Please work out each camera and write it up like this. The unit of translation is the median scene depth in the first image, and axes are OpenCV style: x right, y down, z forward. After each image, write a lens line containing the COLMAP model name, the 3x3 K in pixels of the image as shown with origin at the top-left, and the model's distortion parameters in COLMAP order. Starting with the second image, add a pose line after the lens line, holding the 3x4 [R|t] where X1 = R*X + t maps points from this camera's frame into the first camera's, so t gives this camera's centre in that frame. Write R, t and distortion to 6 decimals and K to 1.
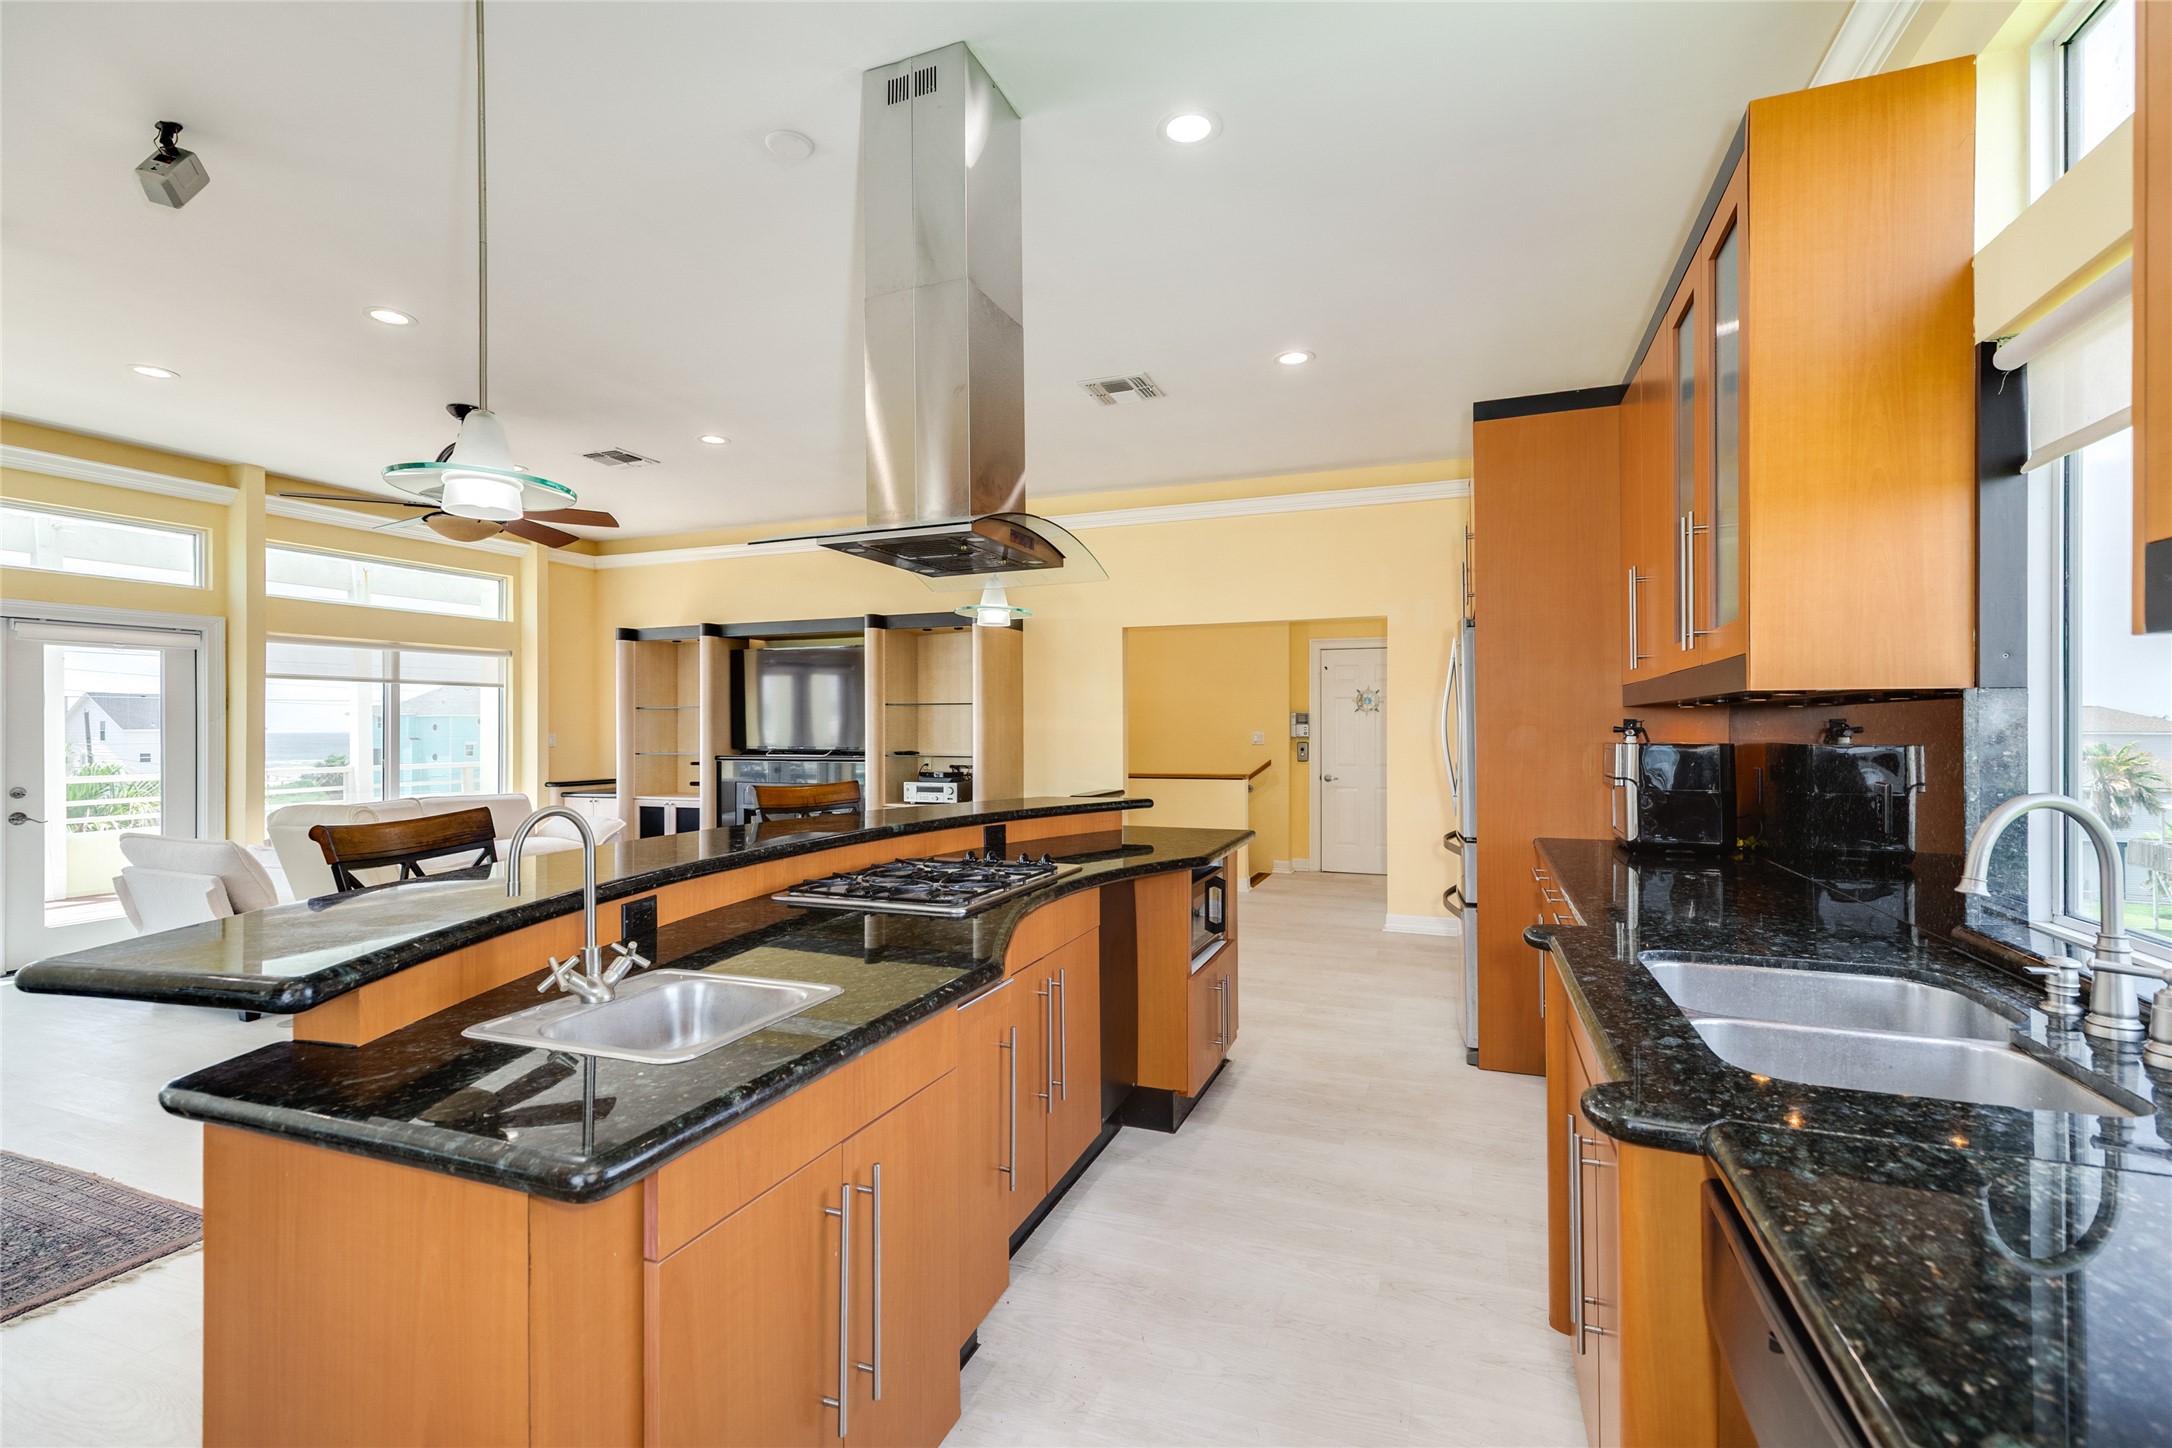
lens RADIAL K [[972.0, 0, 1079.5], [0, 972.0, 724.2], [0, 0, 1]] dist [0.015633, 0.000217]
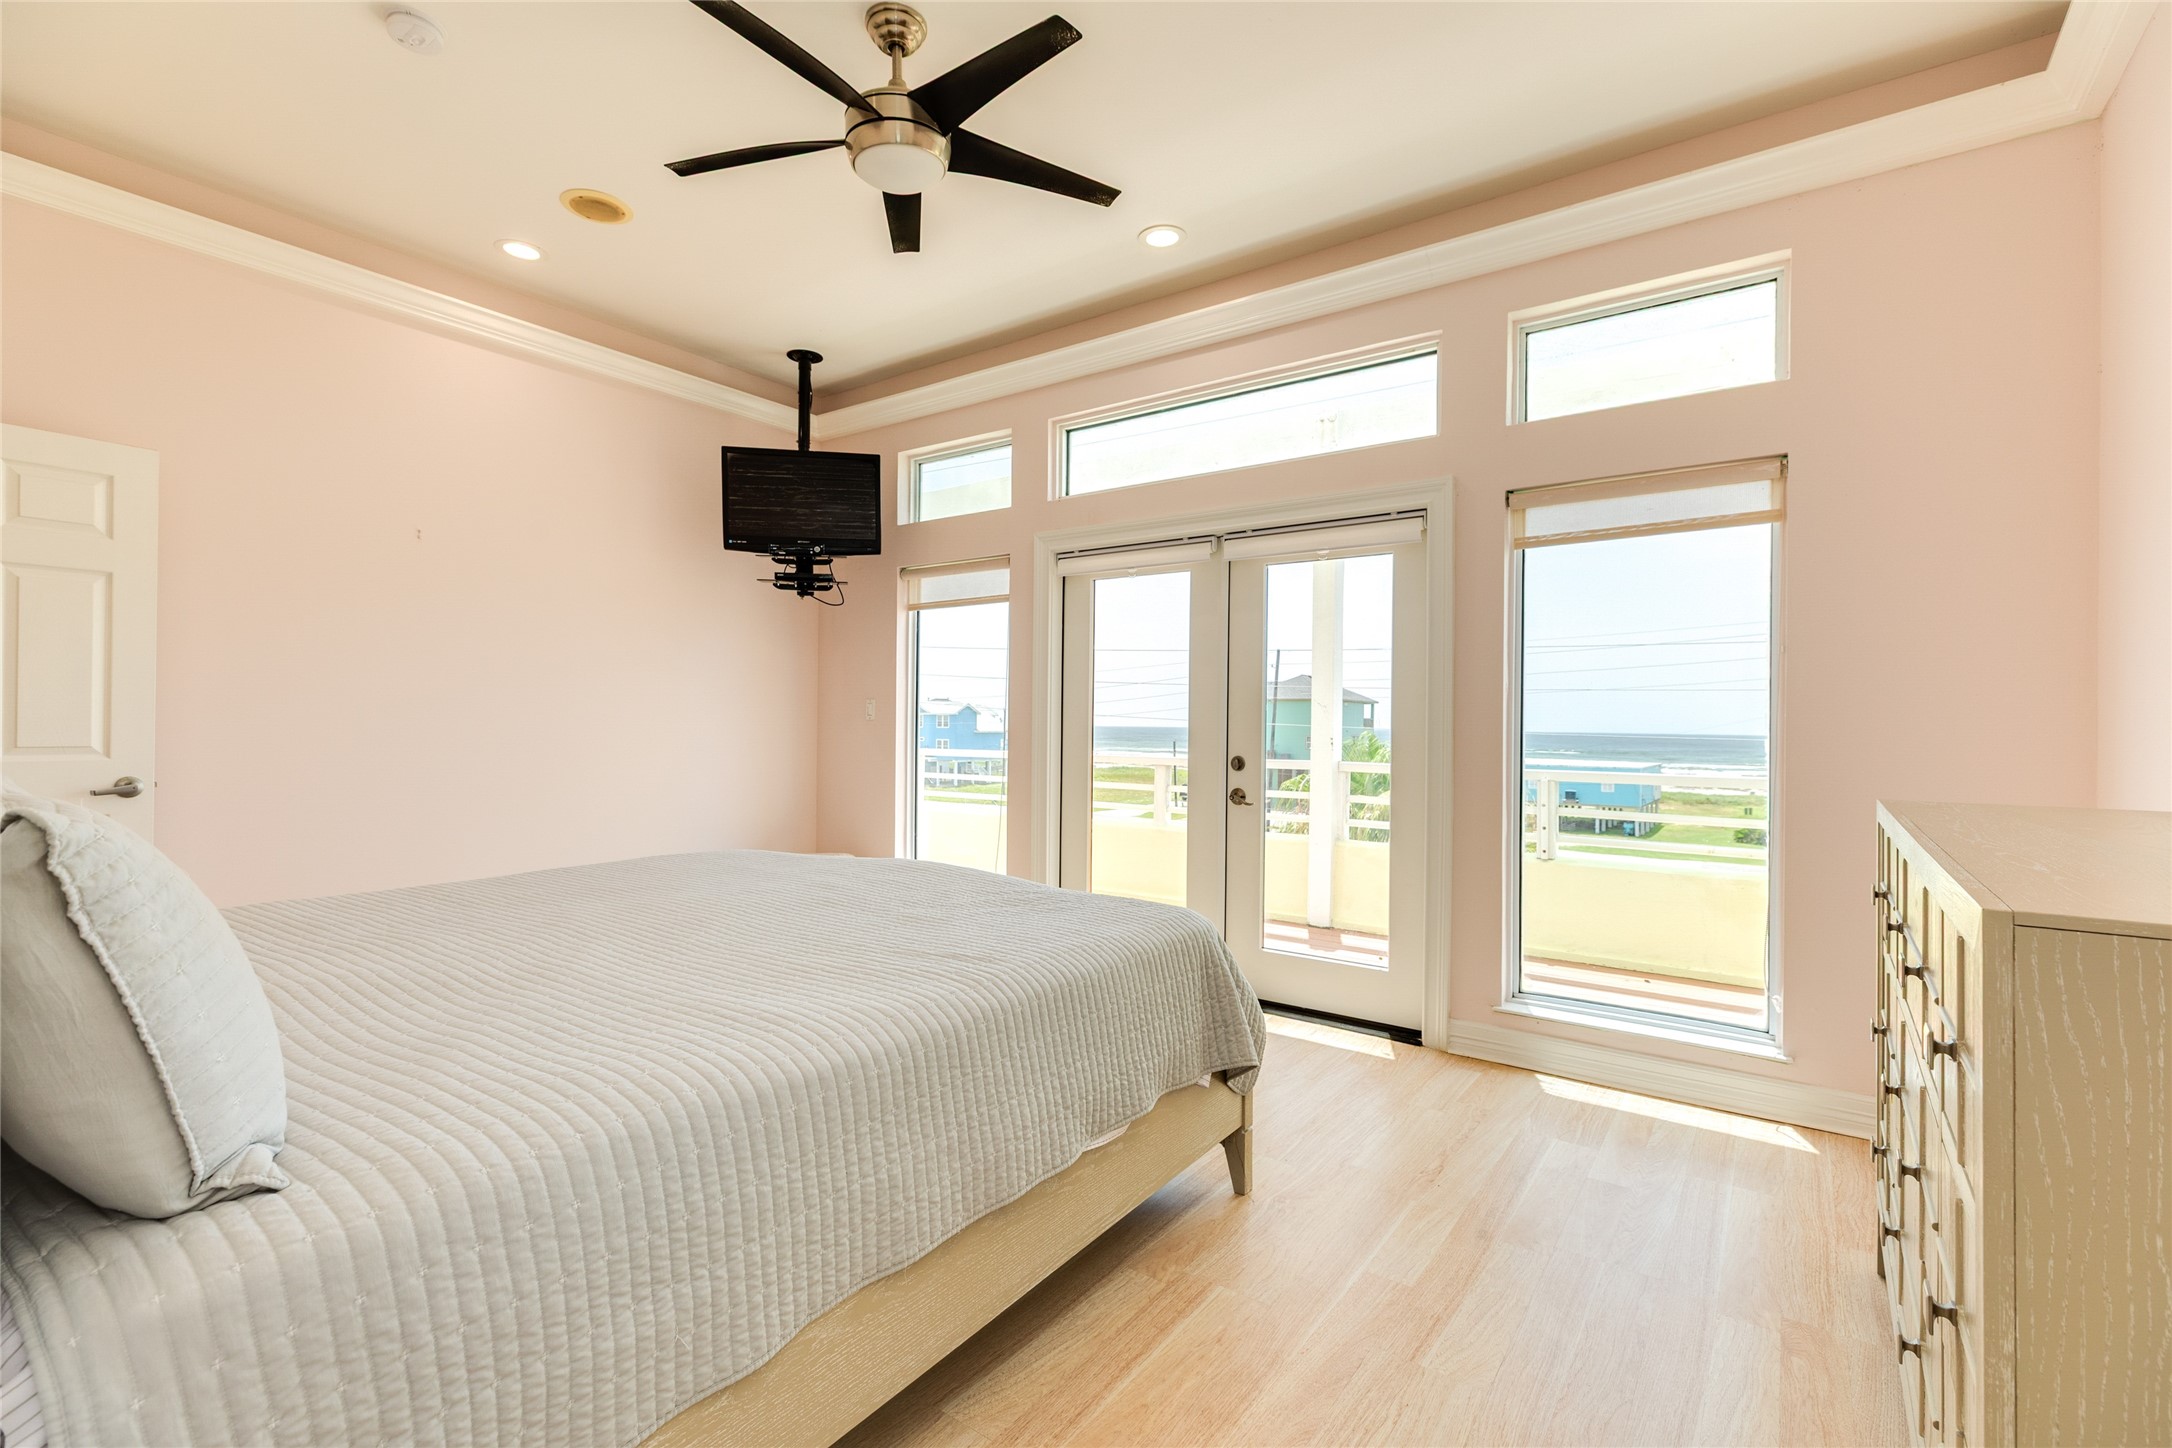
lens RADIAL K [[972.0, 0, 1087.7], [0, 972.0, 717.0], [0, 0, 1]] dist [0.015633, 0.000217]
pose [[-0.250099, -0.001552, -0.968219, -0.291998], [-0.003614, 0.999993, -0.000670, 0.029956], [0.968214, 0.003331, -0.250103, 0.982028]]
